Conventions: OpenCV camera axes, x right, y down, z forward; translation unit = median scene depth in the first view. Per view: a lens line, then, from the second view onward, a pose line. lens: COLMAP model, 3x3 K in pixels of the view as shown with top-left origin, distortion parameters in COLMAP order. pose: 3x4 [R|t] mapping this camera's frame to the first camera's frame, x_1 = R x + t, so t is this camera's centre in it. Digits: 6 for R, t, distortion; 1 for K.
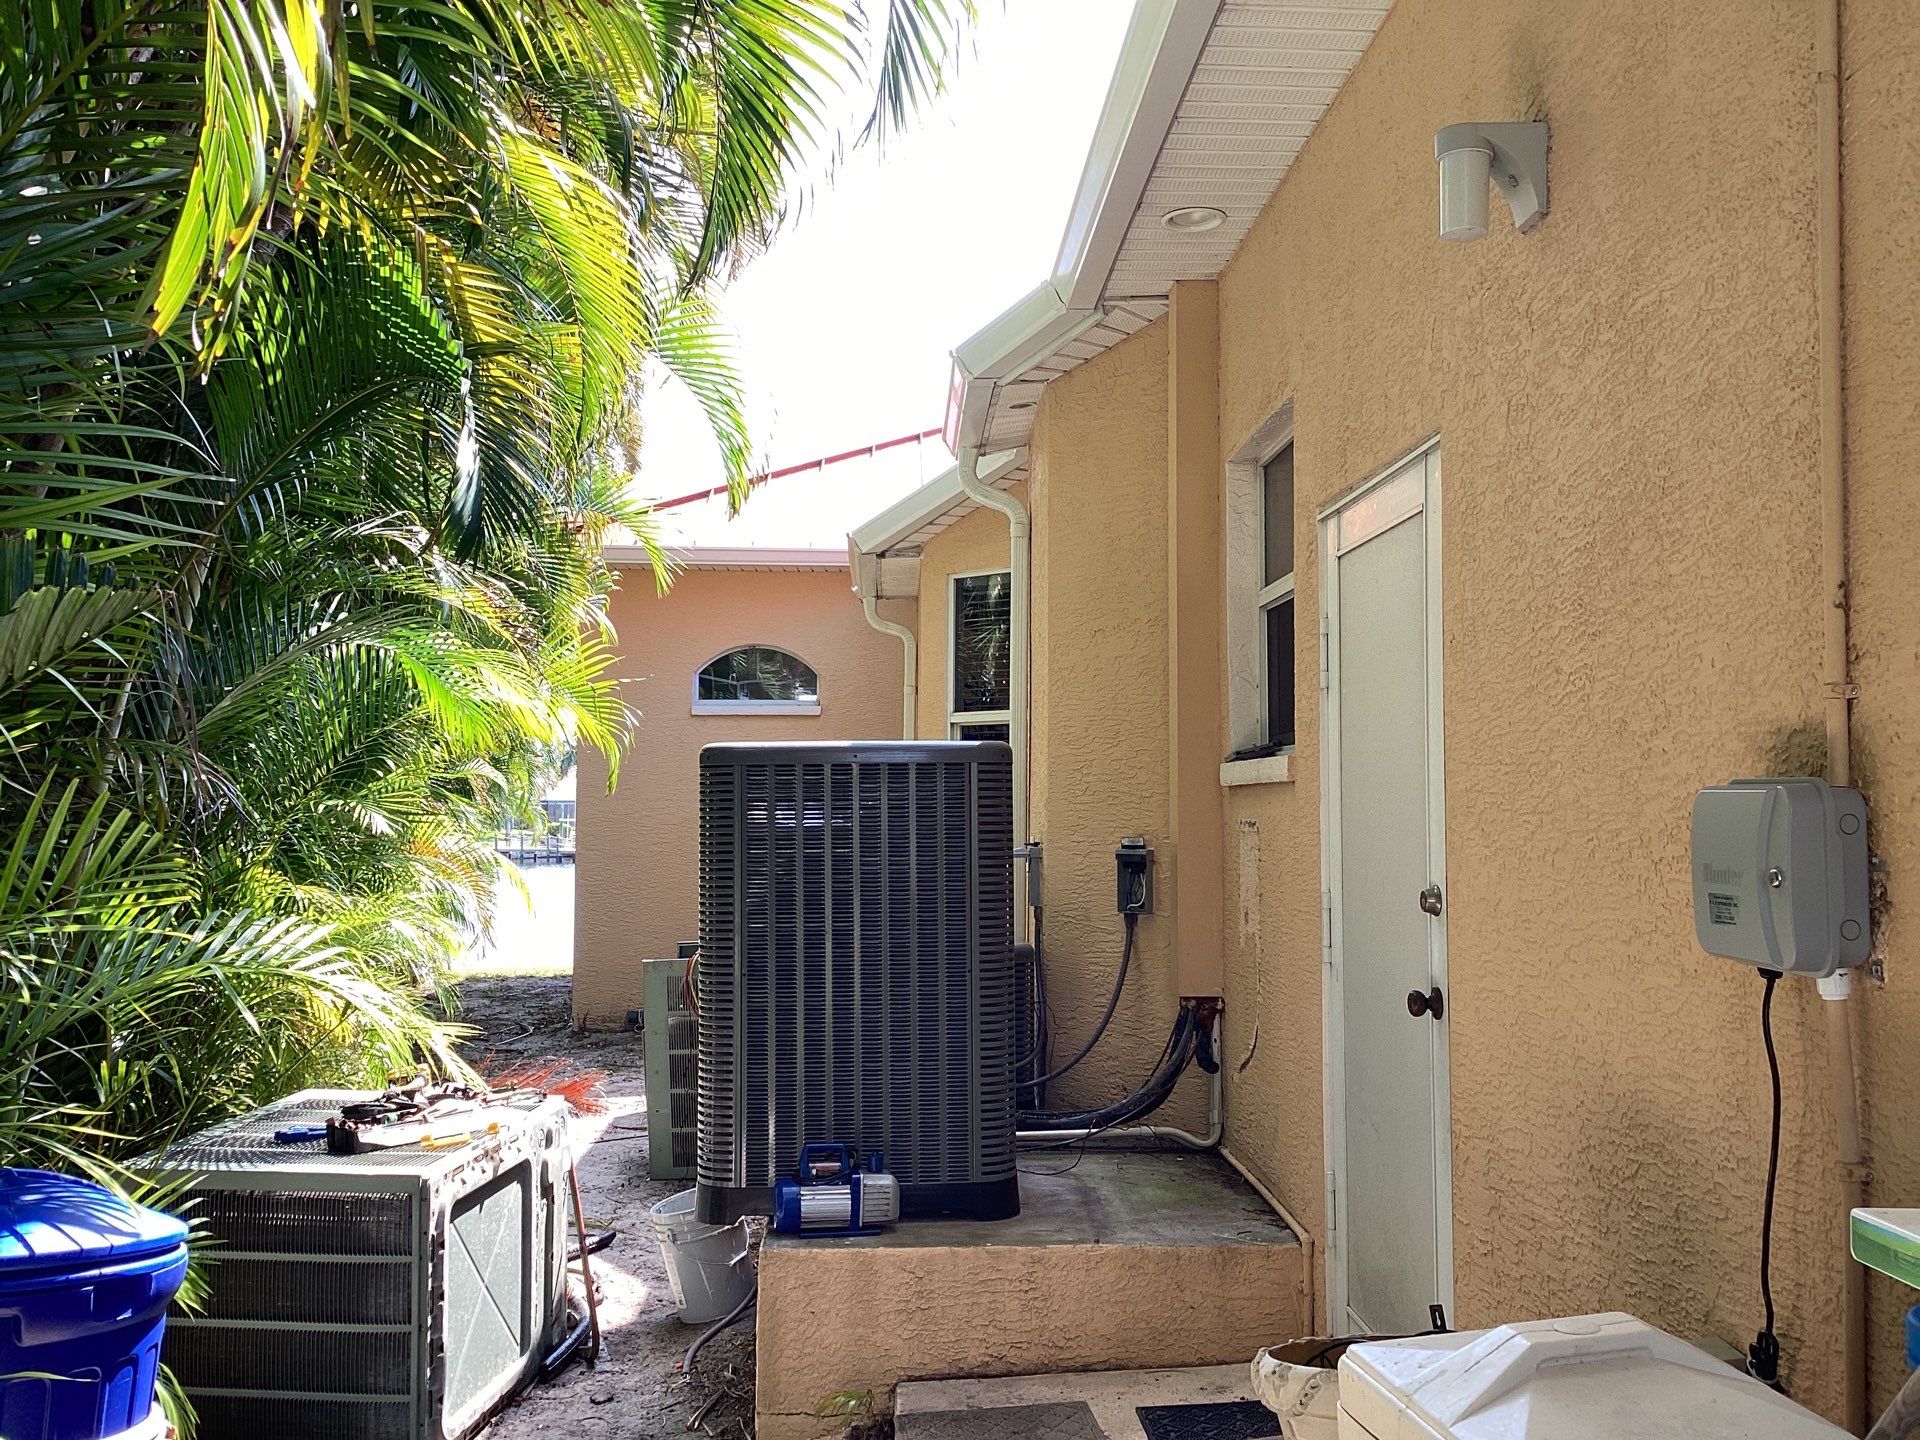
lens RADIAL K [[1712.4, 0, 952.3], [0, 1712.4, 724.4], [0, 0, 1]] dist [0.097668, -0.167613]
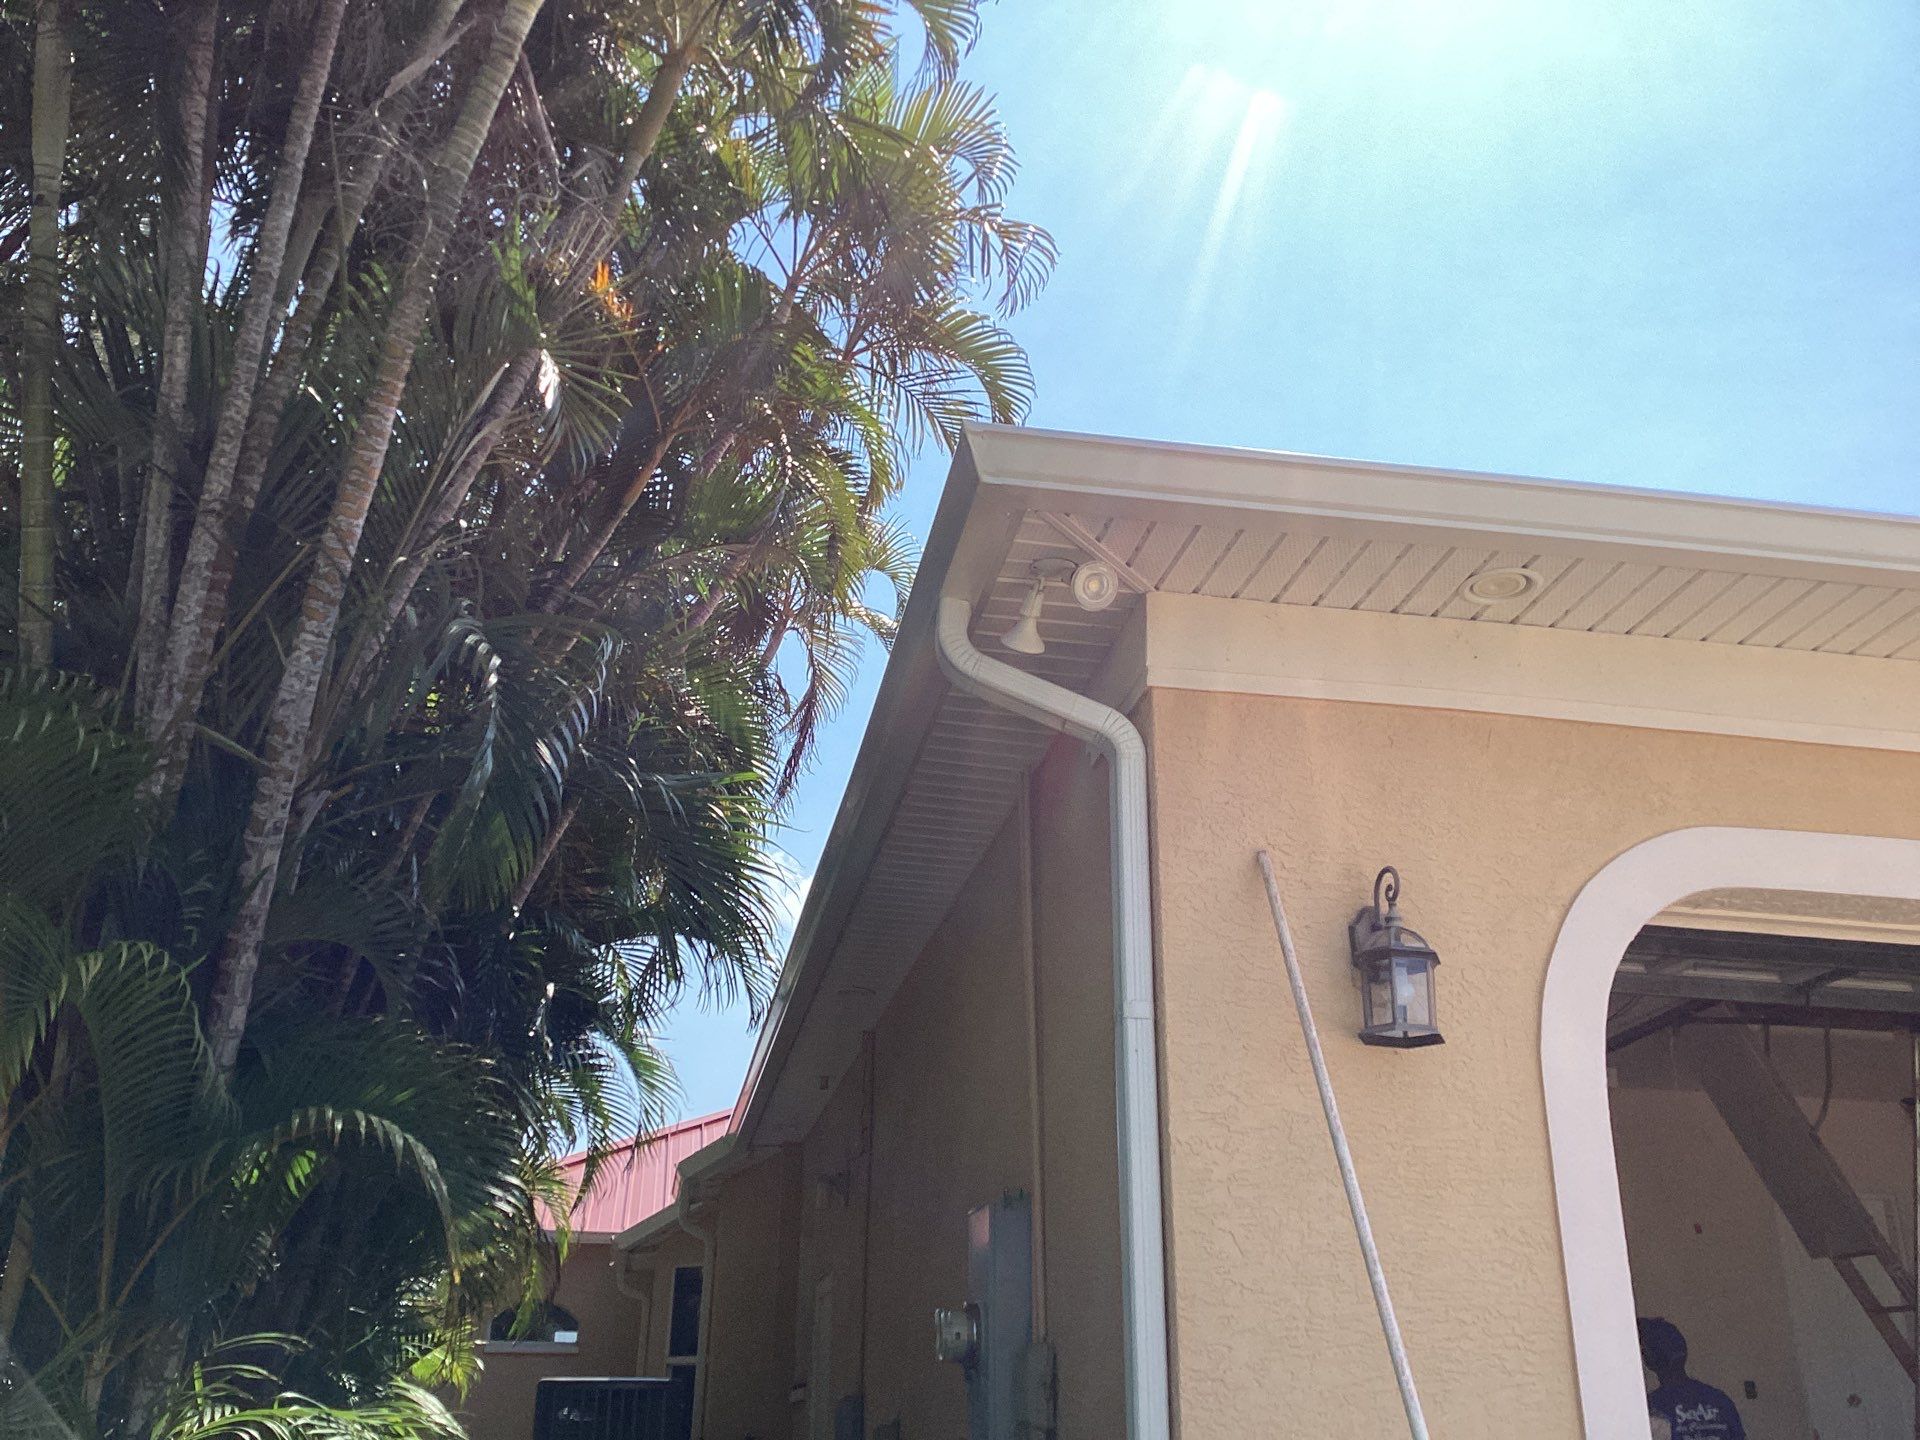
lens RADIAL K [[1752.9, 0, 946.1], [0, 1752.9, 720.9], [0, 0, 1]] dist [0.159788, -0.370441]
pose [[0.991352, 0.057661, 0.117887, 0.037436], [-0.015009, 0.942224, -0.334647, -0.019461], [-0.130372, 0.329983, 0.934941, -1.089242]]
